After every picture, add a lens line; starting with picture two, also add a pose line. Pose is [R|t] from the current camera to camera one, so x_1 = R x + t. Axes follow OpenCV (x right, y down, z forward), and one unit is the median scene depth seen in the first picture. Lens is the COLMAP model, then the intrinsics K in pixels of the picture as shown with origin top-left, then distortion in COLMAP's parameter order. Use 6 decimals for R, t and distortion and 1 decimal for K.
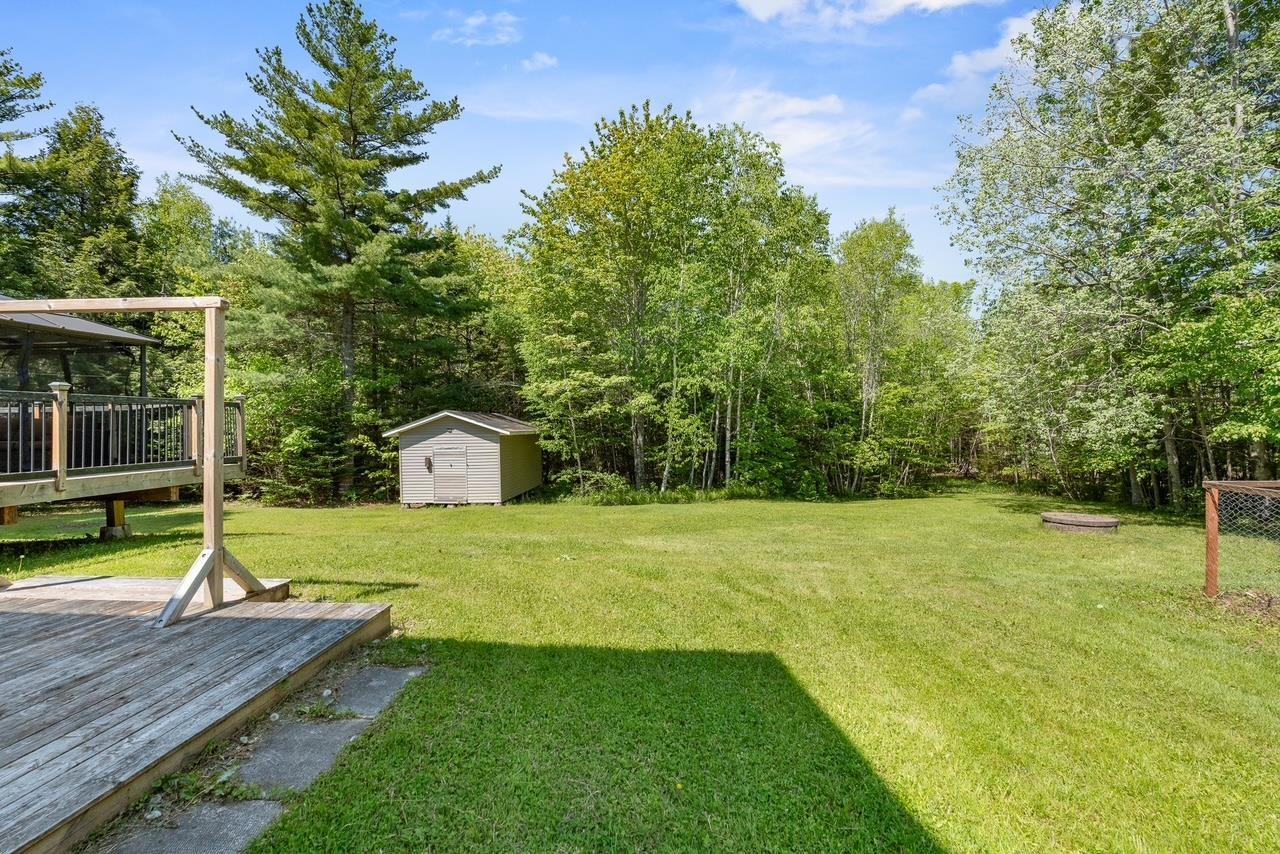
lens RADIAL K [[575.8, 0, 642.2], [0, 575.8, 420.2], [0, 0, 1]] dist [0.001190, 0.000133]
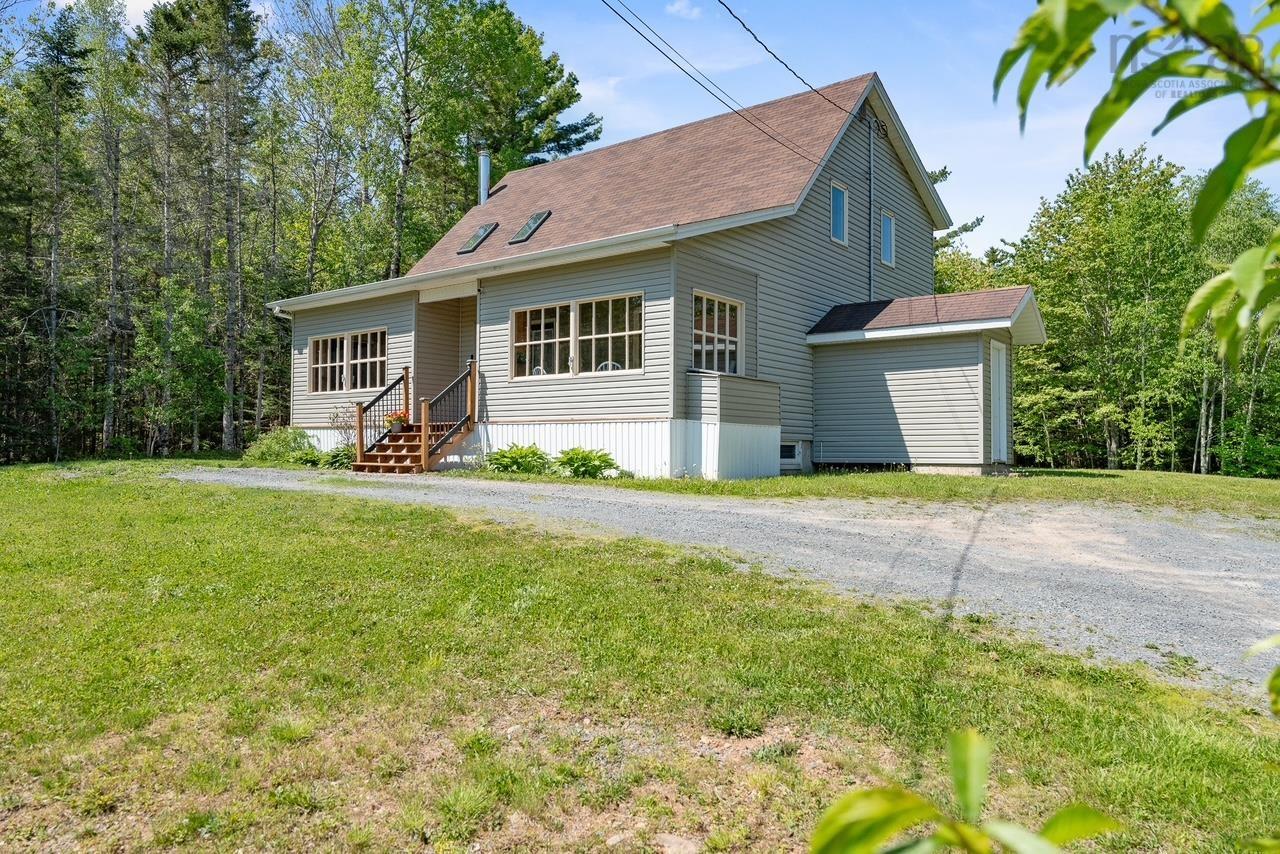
lens RADIAL K [[869.5, 0, 644.4], [0, 869.5, 432.2], [0, 0, 1]] dist [-0.010656, -0.001889]
pose [[0.840822, 0.005202, -0.541287, 0.163274], [-0.012867, 0.999863, -0.010380, 0.042059], [0.541159, 0.015692, 0.840774, -1.021869]]
